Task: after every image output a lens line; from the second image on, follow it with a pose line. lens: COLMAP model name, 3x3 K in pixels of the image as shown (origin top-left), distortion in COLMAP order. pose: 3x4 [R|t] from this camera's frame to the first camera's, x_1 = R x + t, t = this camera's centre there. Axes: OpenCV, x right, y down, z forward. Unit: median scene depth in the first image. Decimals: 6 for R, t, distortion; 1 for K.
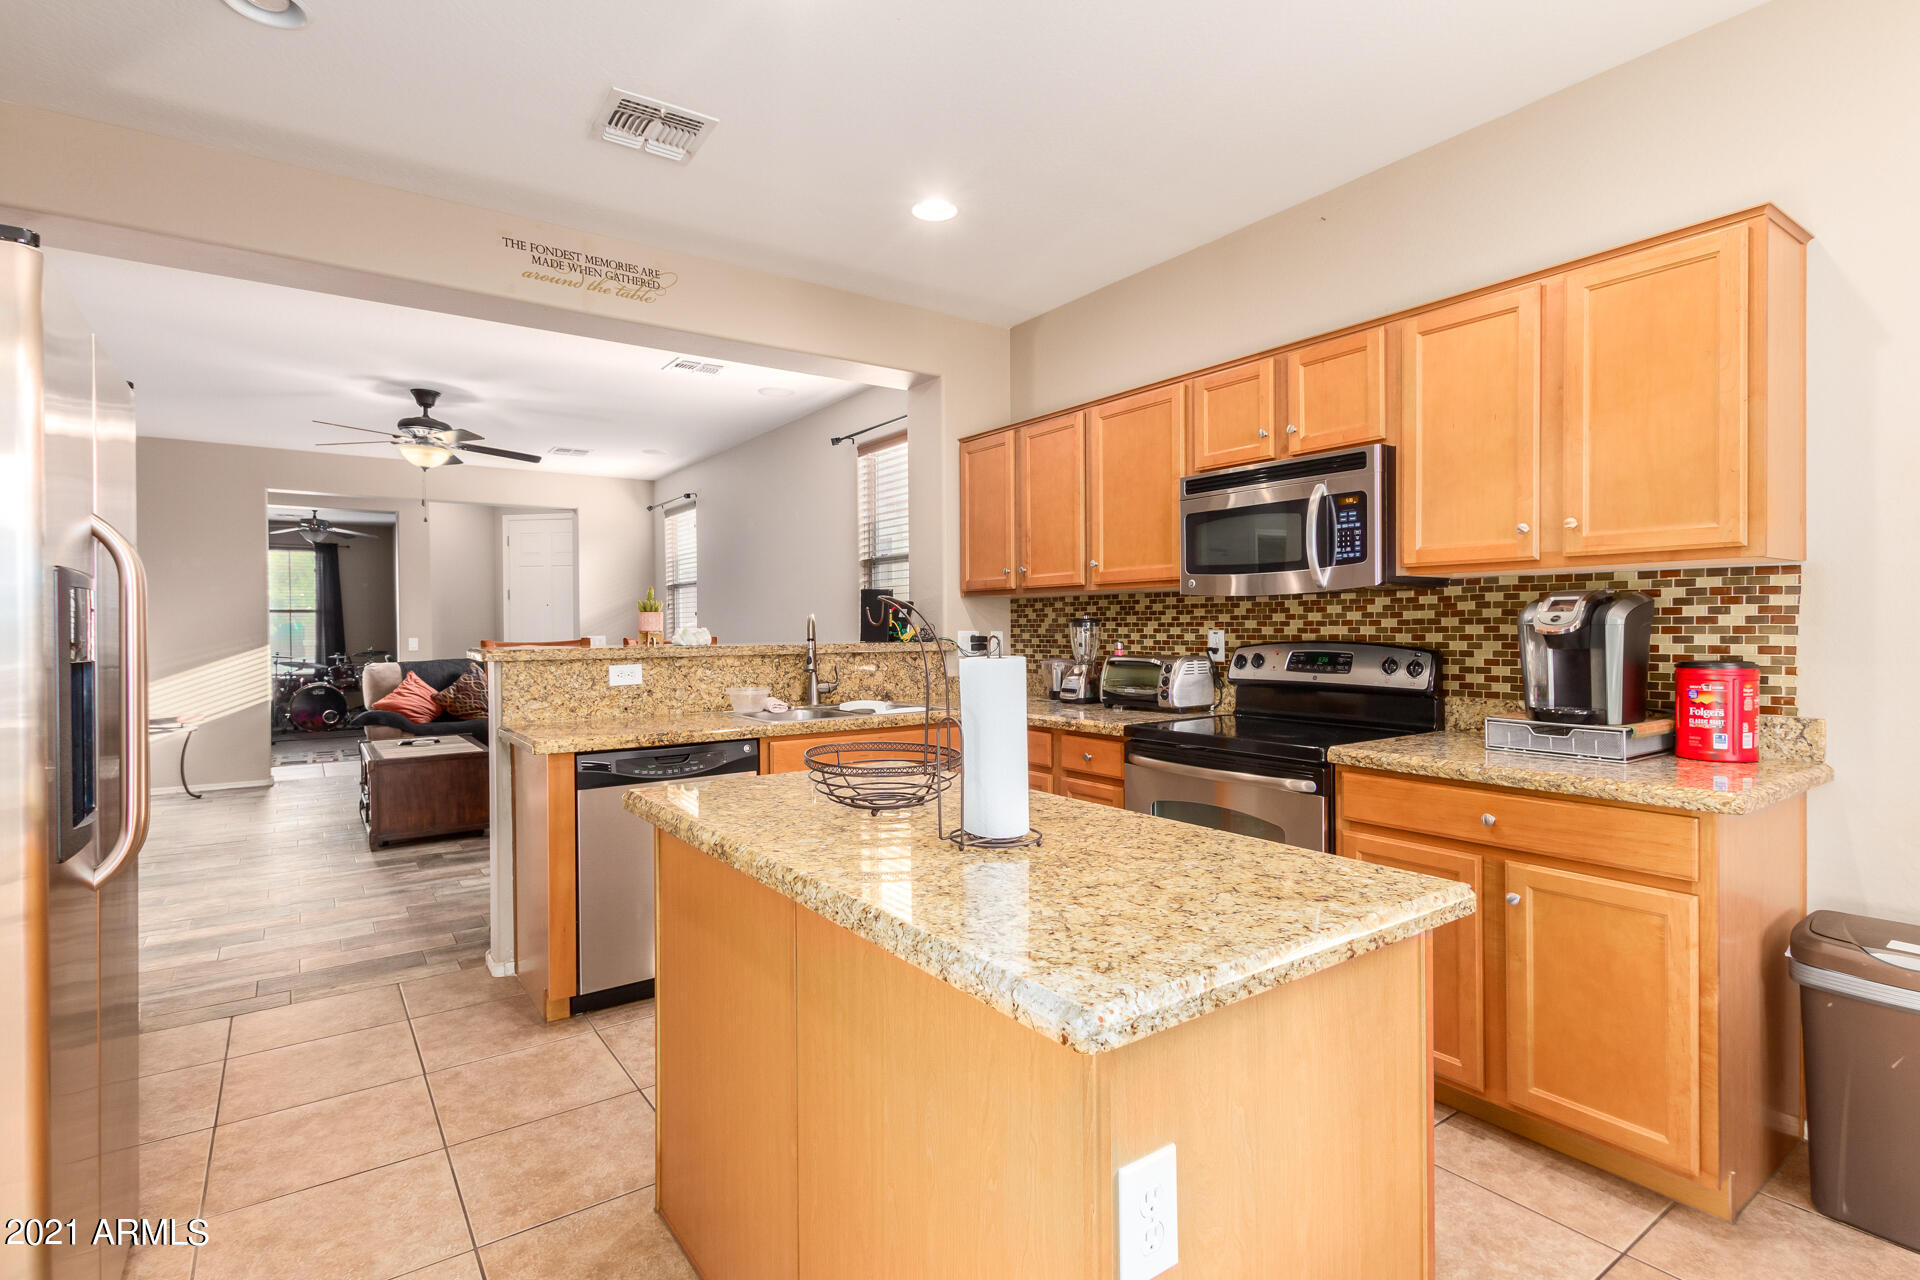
lens RADIAL K [[892.0, 0, 969.6], [0, 892.0, 632.7], [0, 0, 1]] dist [-0.002627, -0.001205]
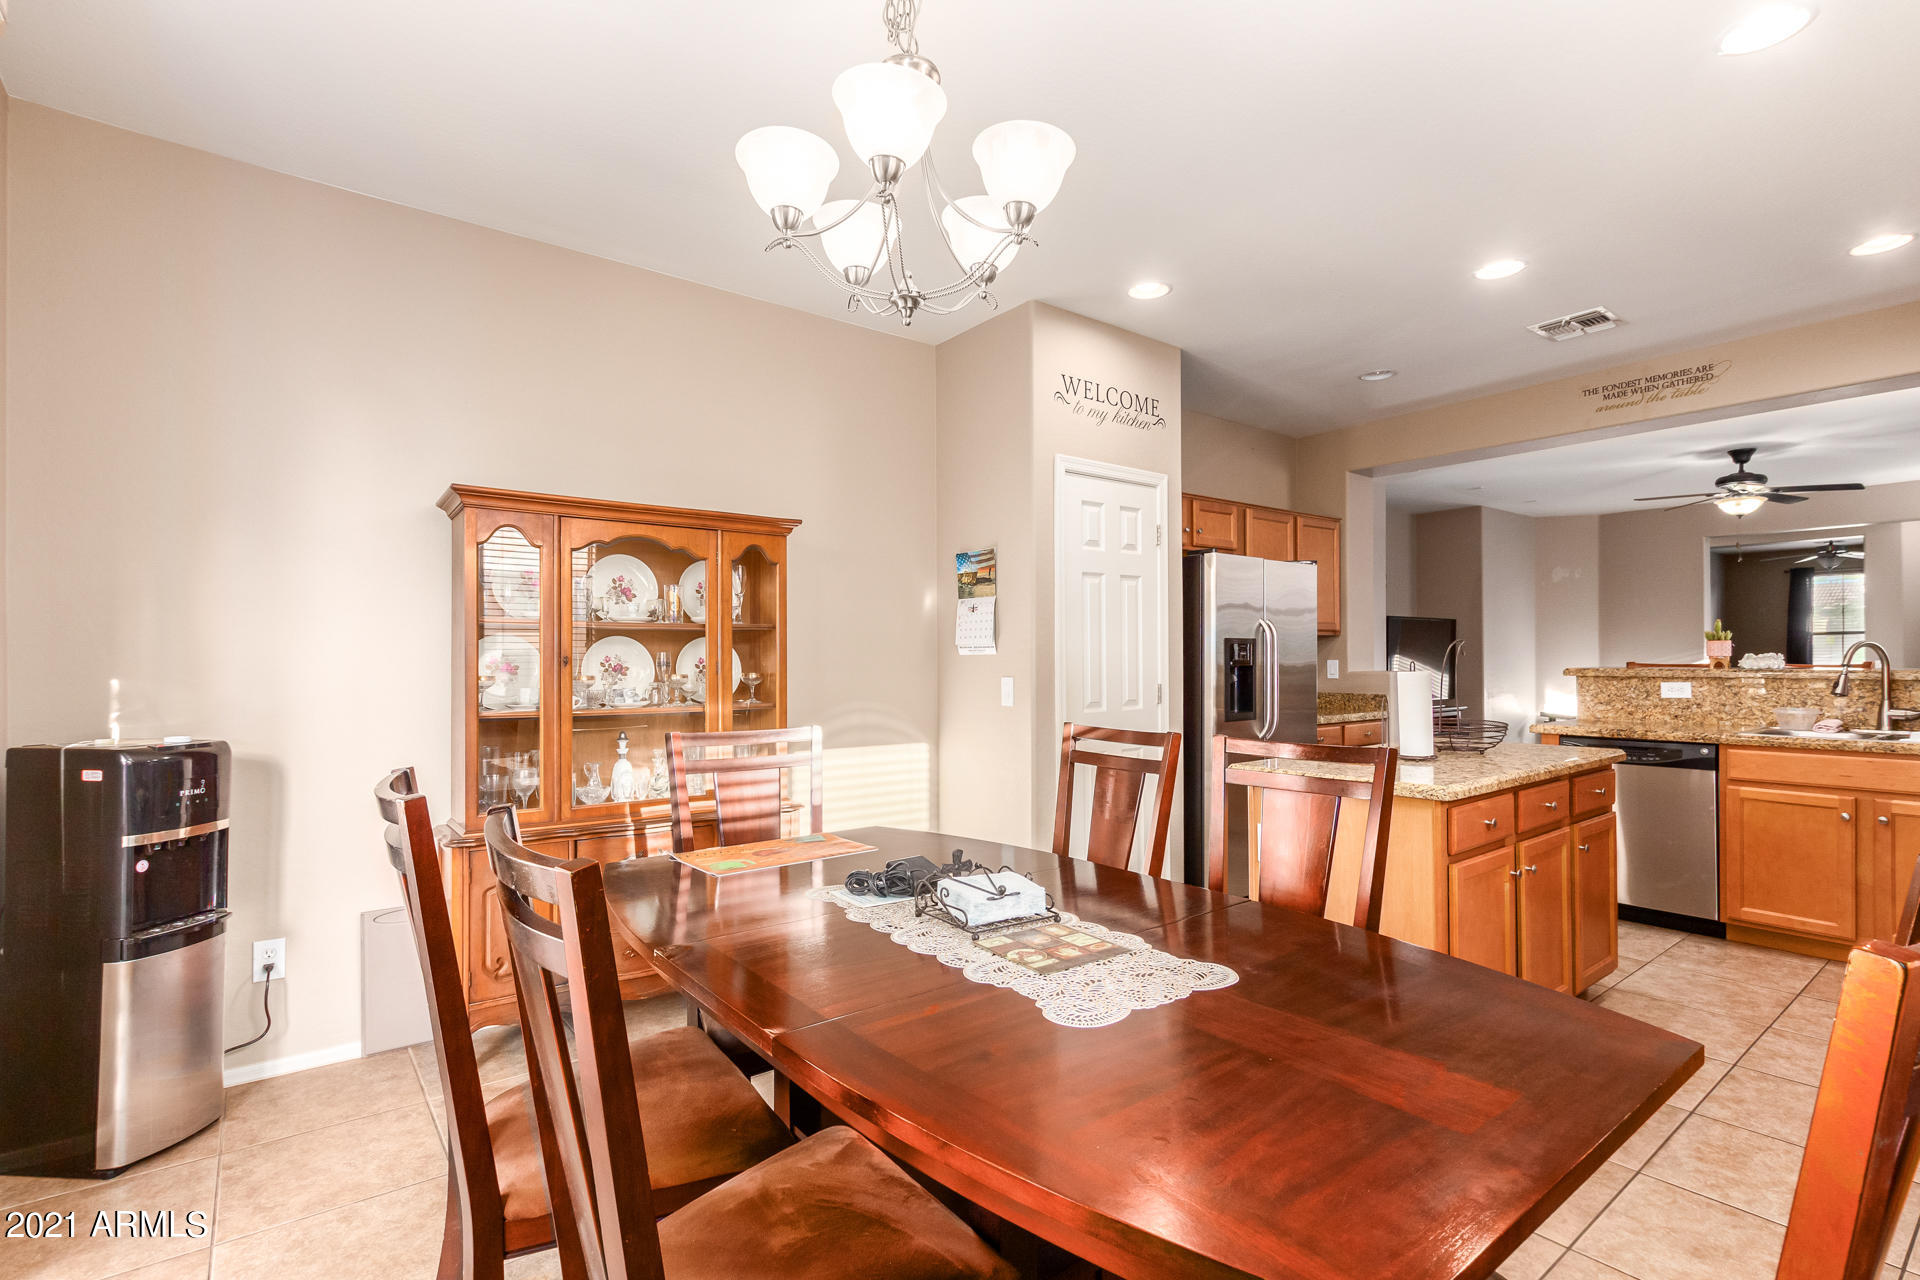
lens RADIAL K [[892.0, 0, 969.6], [0, 892.0, 632.7], [0, 0, 1]] dist [-0.002627, -0.001205]
pose [[0.018253, -0.018753, -0.999658, 1.215069], [-0.007952, 0.999790, -0.018901, -0.004695], [0.999802, 0.008295, 0.018100, -0.063860]]
